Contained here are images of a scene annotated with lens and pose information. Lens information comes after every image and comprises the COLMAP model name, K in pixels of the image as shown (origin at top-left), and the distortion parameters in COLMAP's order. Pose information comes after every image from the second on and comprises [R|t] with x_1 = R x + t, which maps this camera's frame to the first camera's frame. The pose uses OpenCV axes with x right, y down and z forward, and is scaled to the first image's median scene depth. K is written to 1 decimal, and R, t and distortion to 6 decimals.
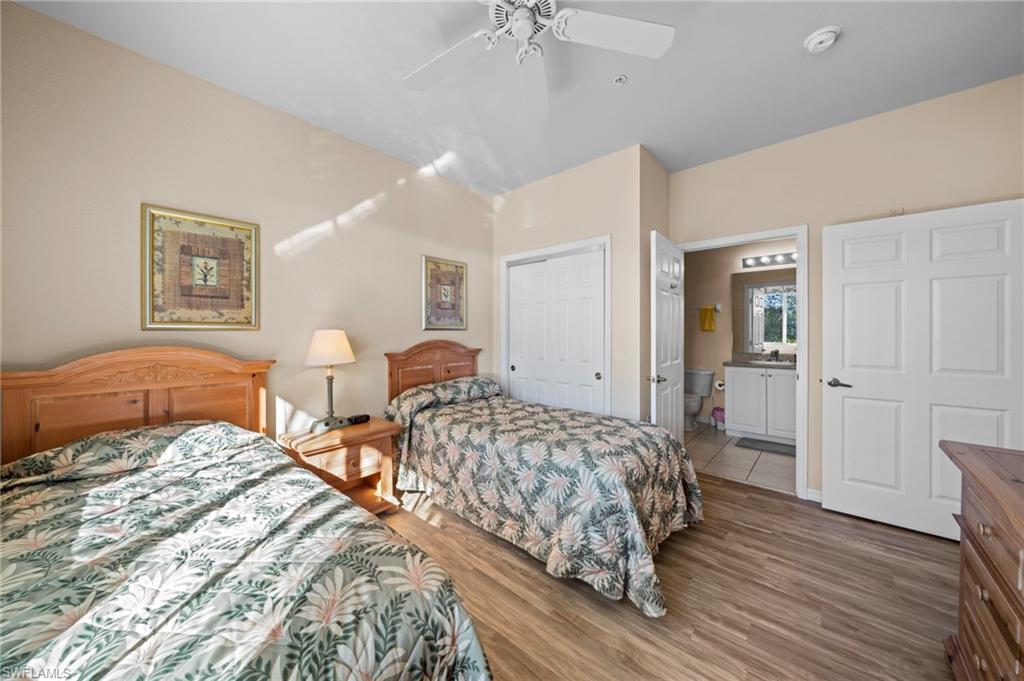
lens RADIAL K [[347.6, 0, 509.8], [0, 347.6, 332.8], [0, 0, 1]] dist [-0.000922, -0.000238]
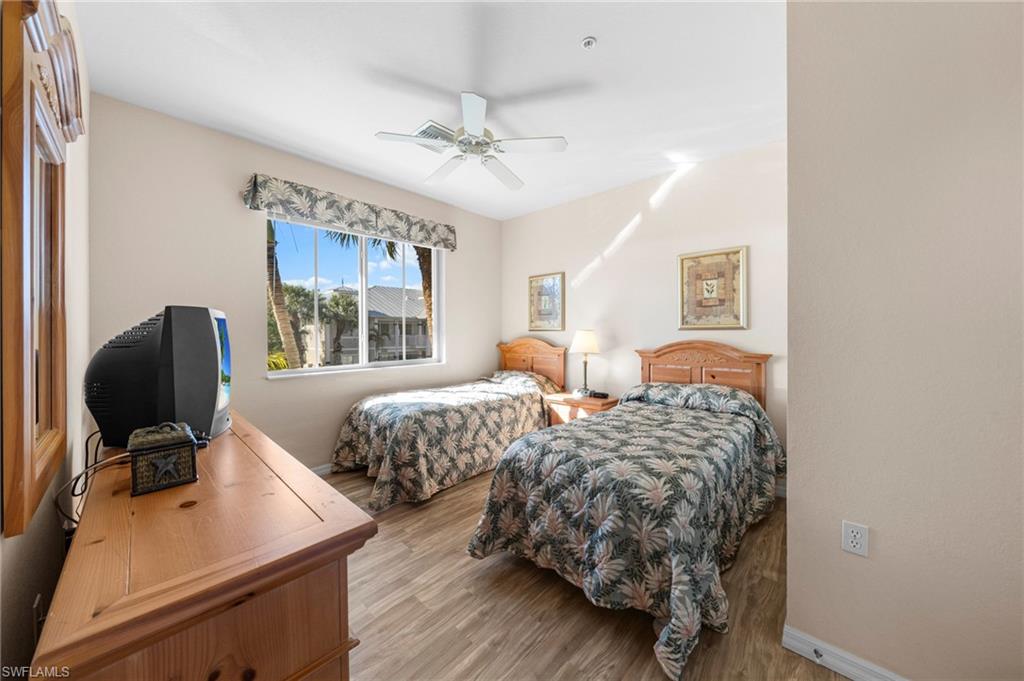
lens RADIAL K [[347.6, 0, 509.1], [0, 347.6, 336.2], [0, 0, 1]] dist [-0.000922, -0.000238]
pose [[-0.011272, 0.003387, -0.999931, 0.739289], [-0.009963, 0.999944, 0.003499, 0.011346], [0.999887, 0.010001, -0.011238, 0.506359]]
